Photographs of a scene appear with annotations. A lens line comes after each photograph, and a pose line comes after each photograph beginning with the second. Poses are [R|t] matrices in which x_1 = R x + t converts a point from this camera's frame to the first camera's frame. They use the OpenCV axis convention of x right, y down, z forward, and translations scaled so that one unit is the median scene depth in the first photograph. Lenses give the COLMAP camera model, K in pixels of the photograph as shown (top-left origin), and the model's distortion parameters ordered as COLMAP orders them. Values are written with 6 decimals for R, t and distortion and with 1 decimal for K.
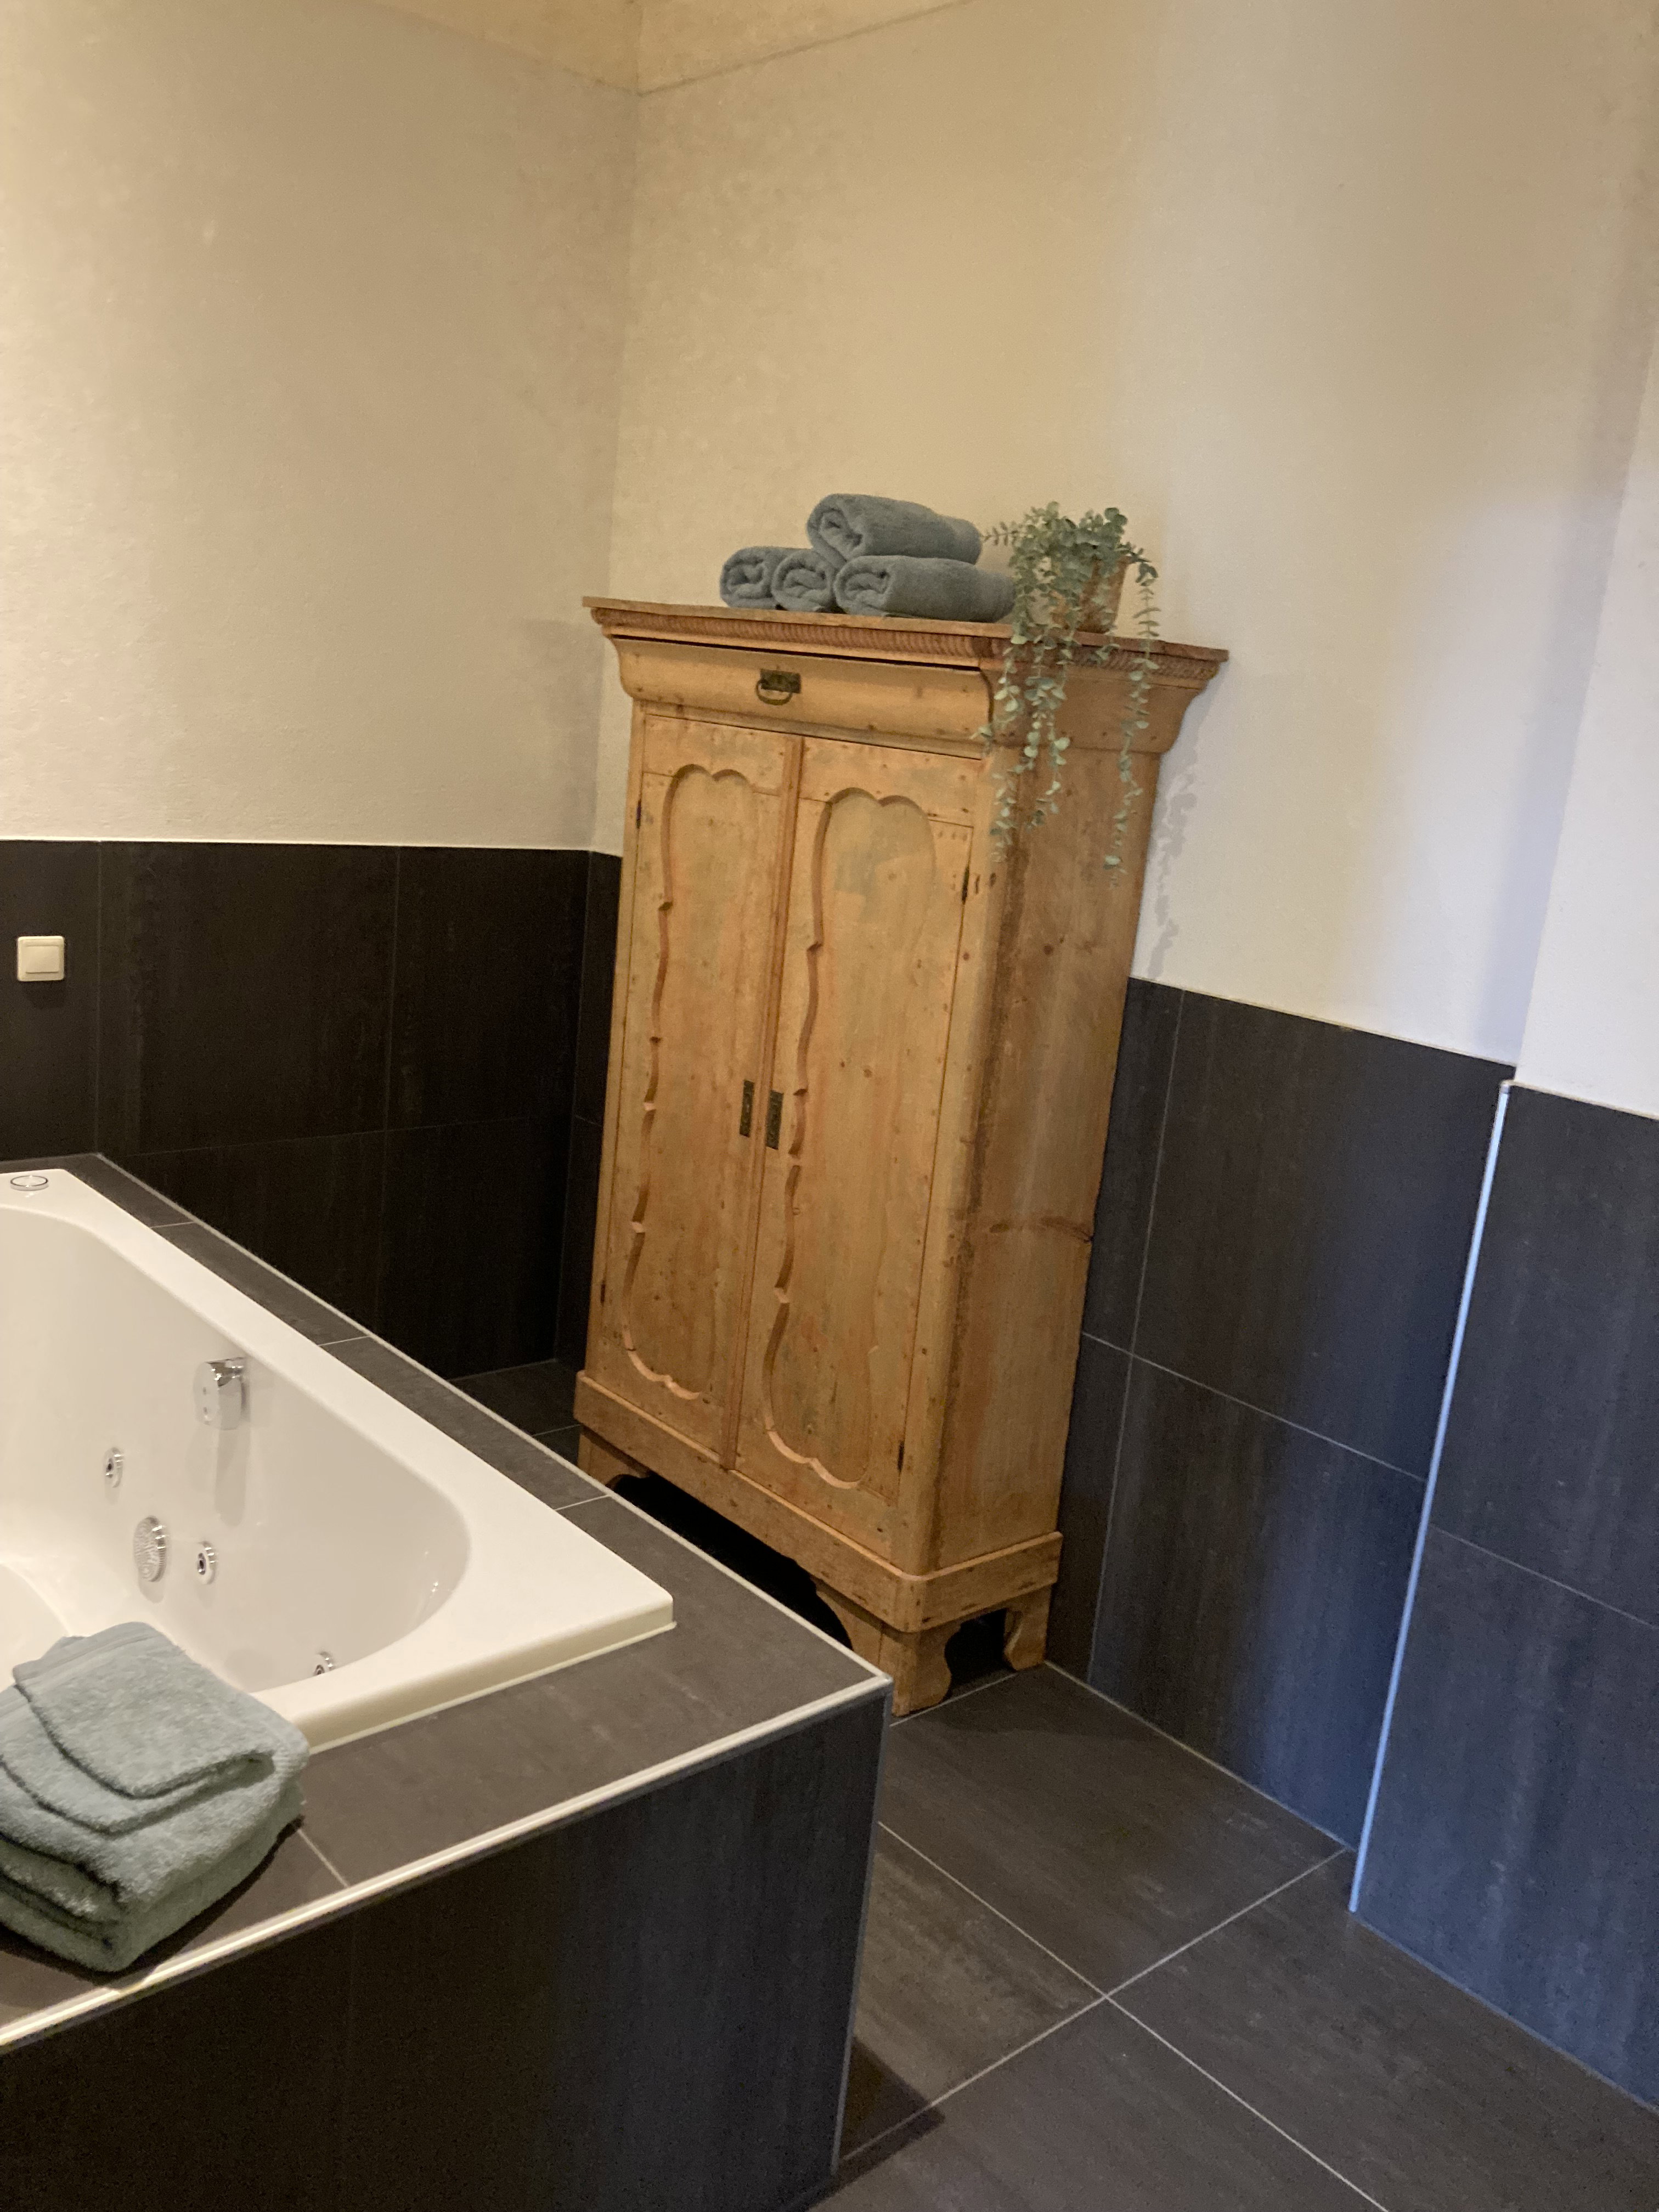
lens RADIAL K [[1846.4, 0, 830.9], [0, 1846.4, 1098.9], [0, 0, 1]] dist [0.023059, -0.022283]
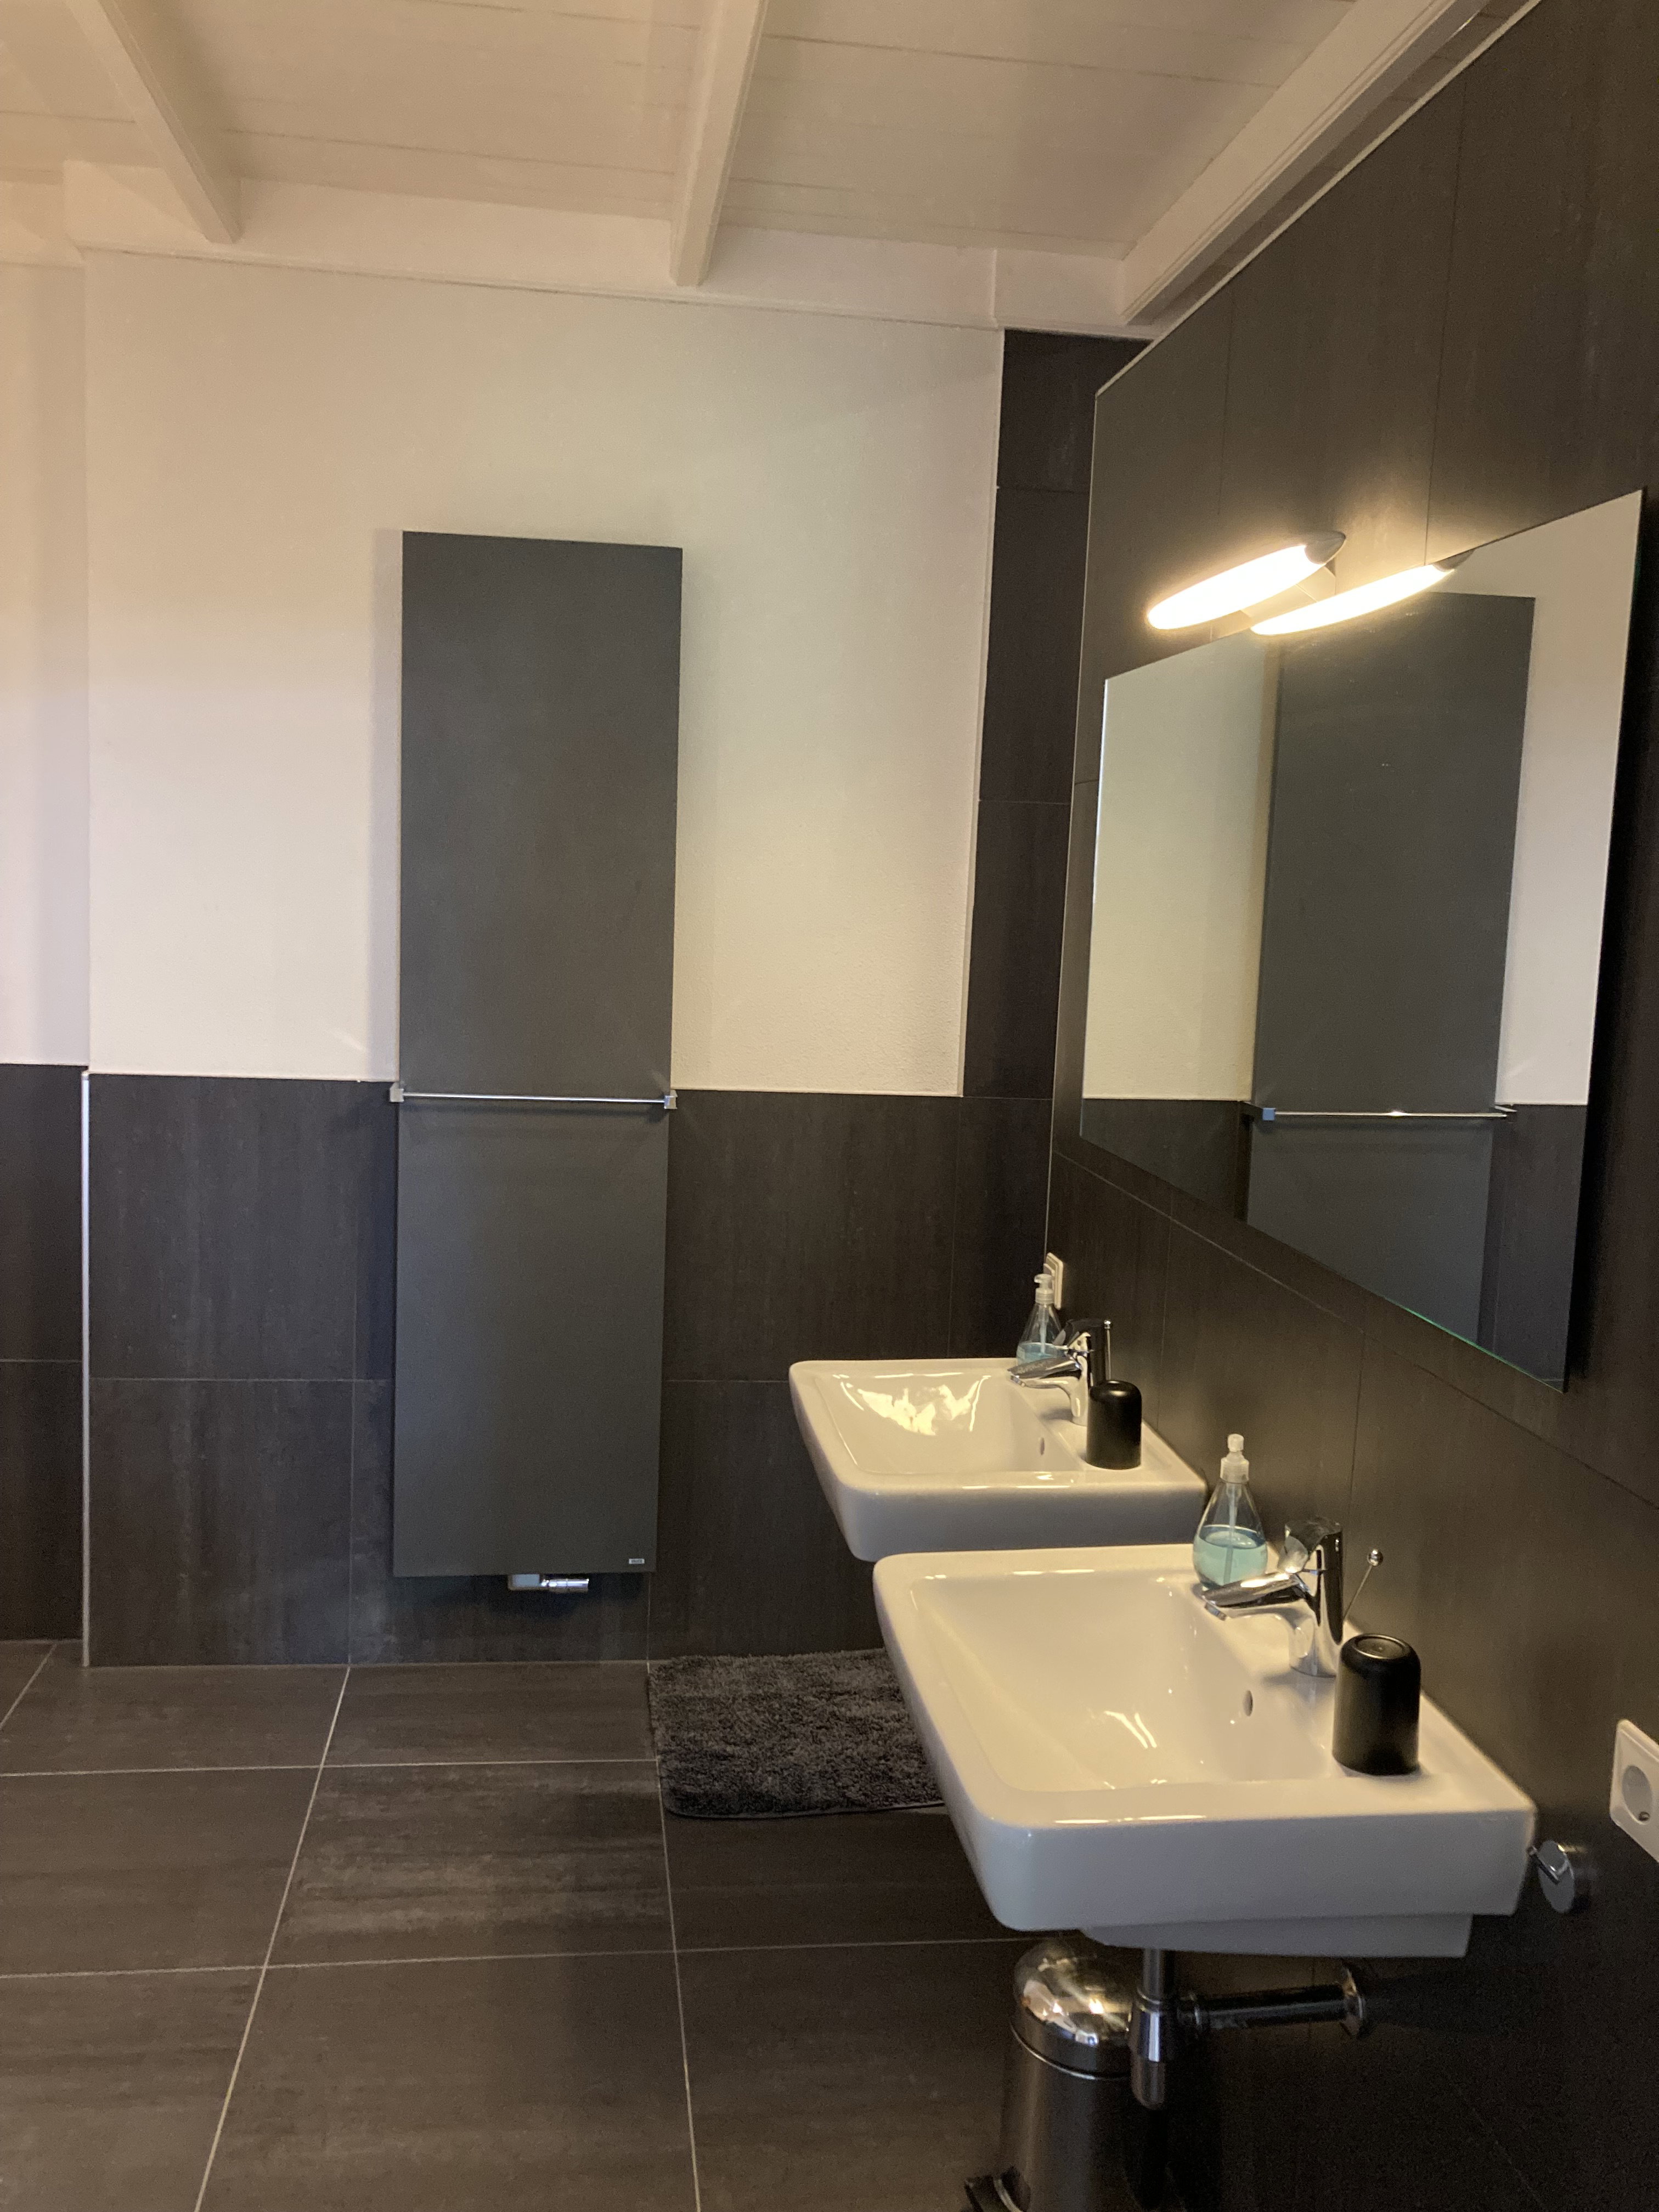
lens RADIAL K [[1846.4, 0, 830.3], [0, 1846.4, 1104.3], [0, 0, 1]] dist [0.023059, -0.022283]
pose [[0.551535, -0.172786, 0.816060, -0.399248], [0.199184, 0.977291, 0.072305, 0.020600], [-0.810022, 0.122667, 0.573426, -0.274869]]
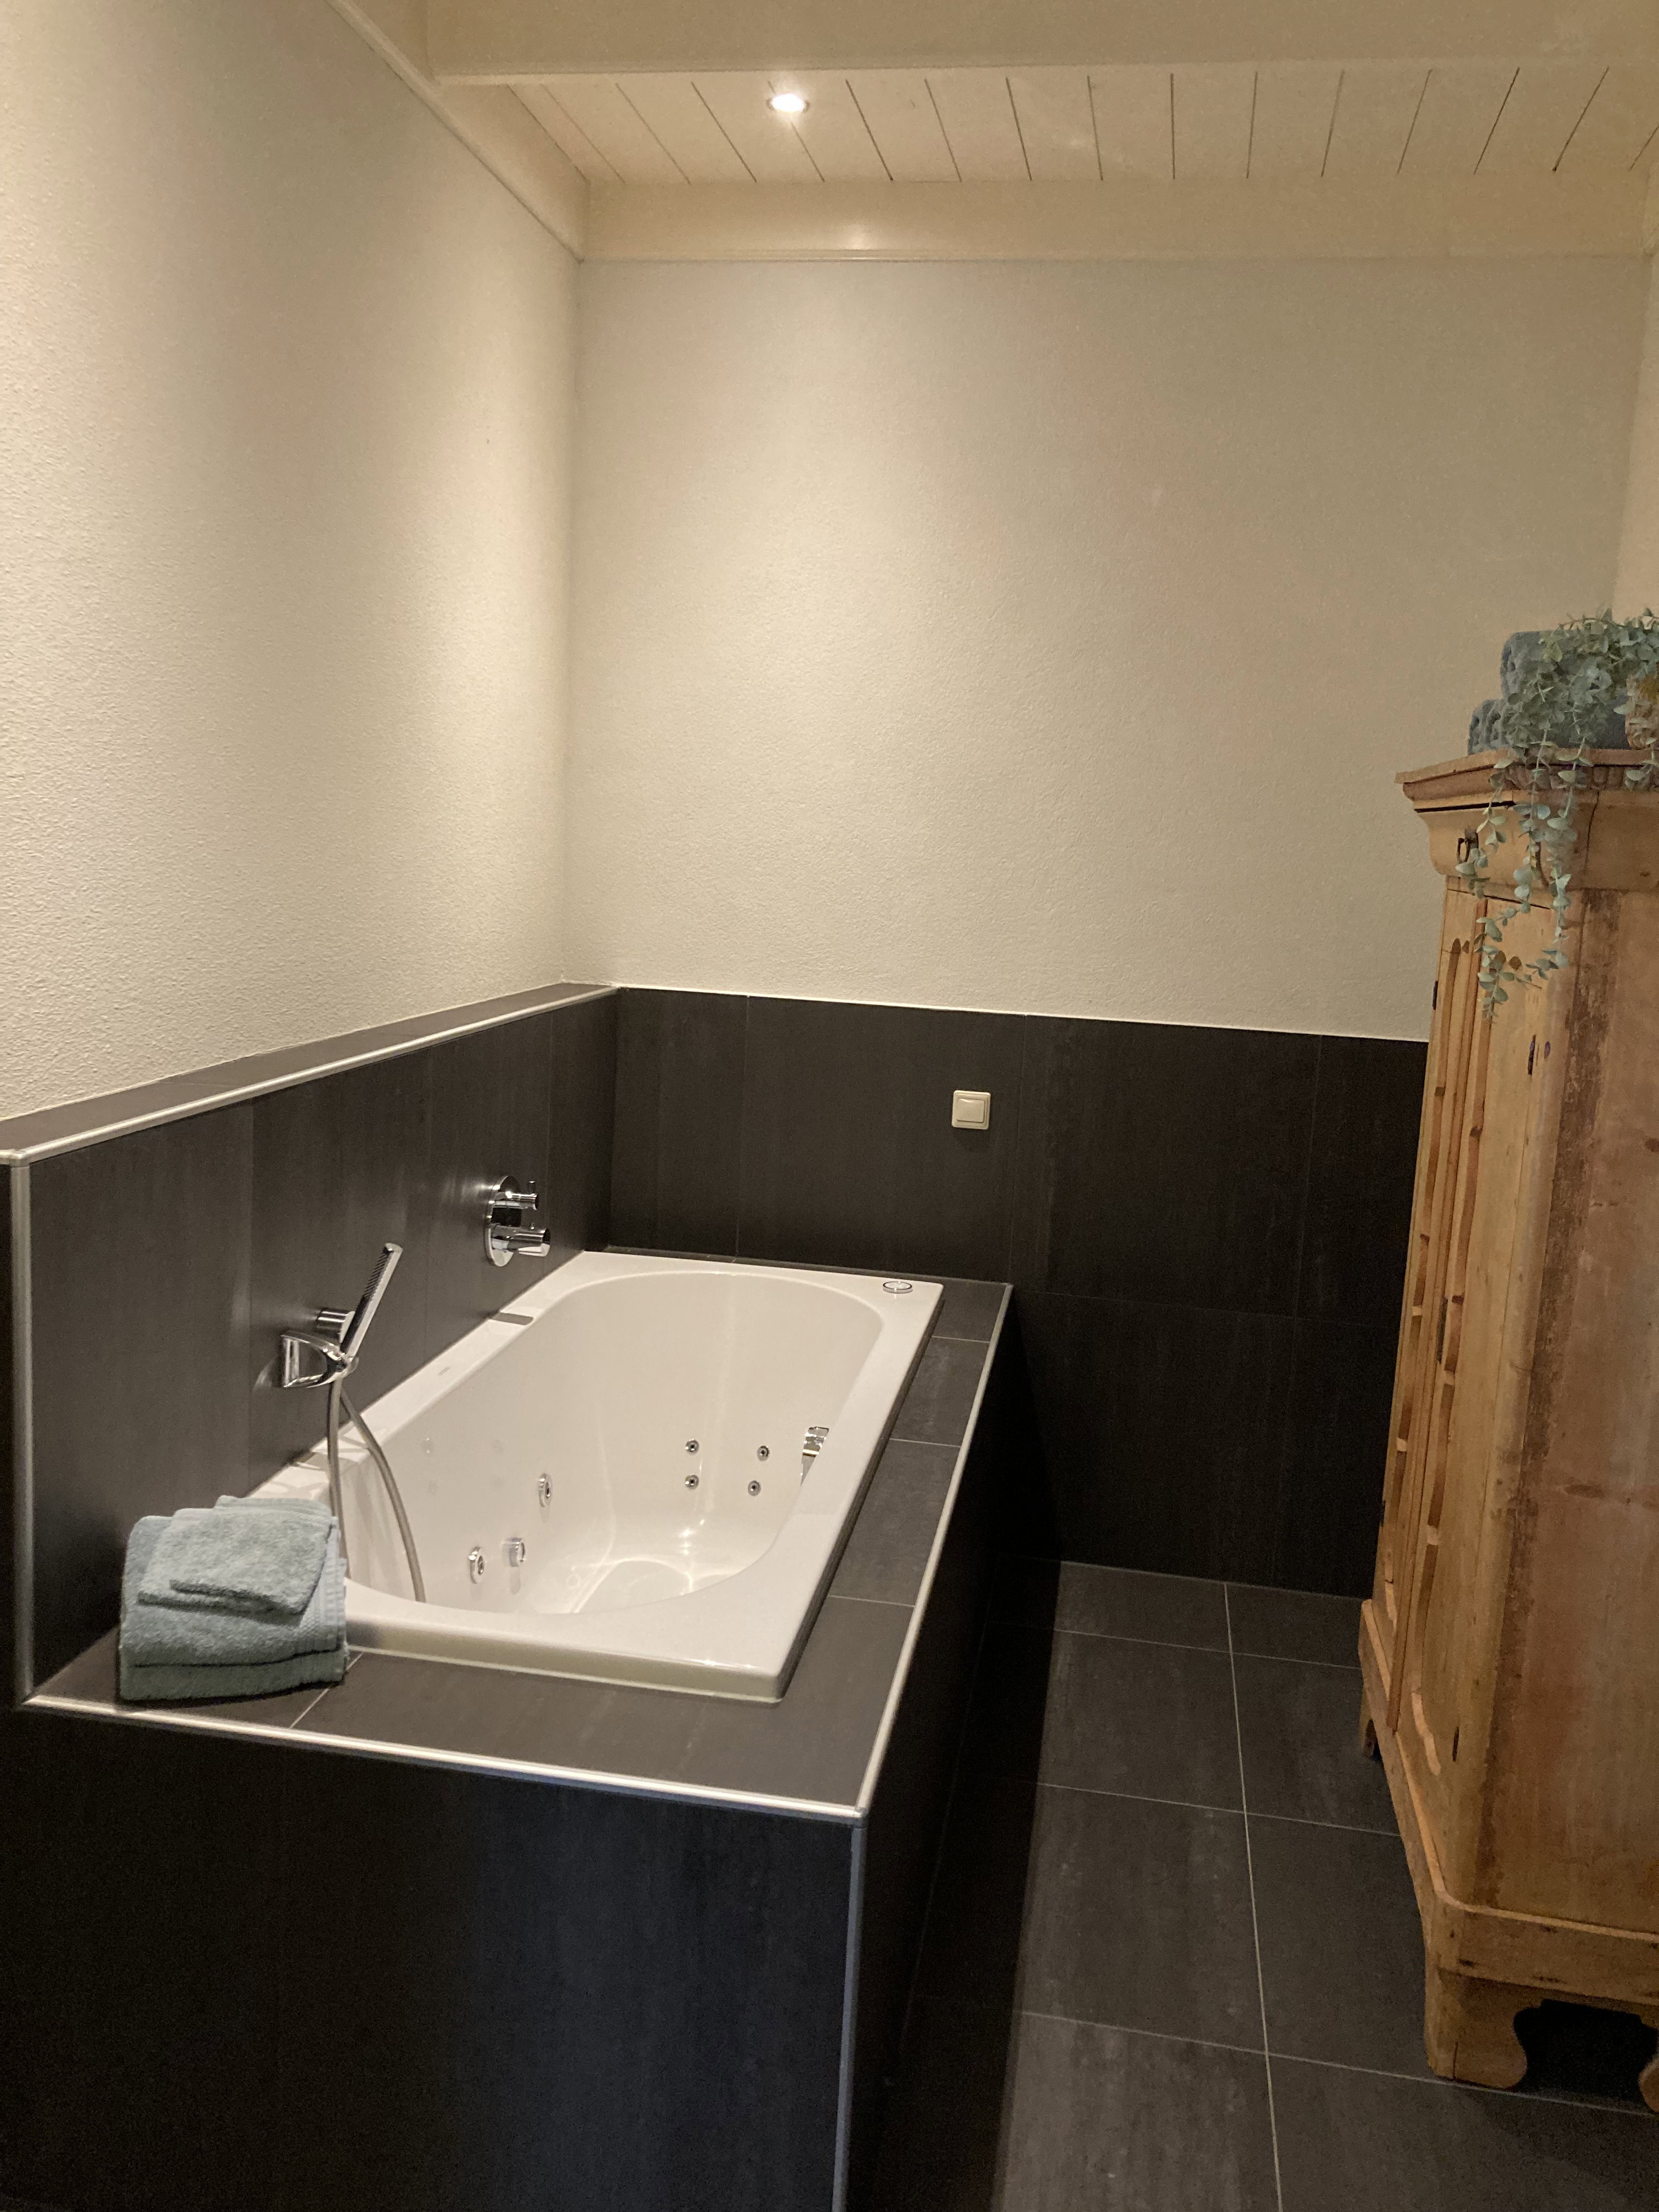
lens RADIAL K [[1846.4, 0, 828.8], [0, 1846.4, 1103.5], [0, 0, 1]] dist [0.023059, -0.022283]
pose [[0.619931, 0.057103, -0.782575, 0.499802], [-0.169133, 0.983628, -0.062208, 0.010296], [0.766211, 0.170924, 0.619440, 0.223934]]
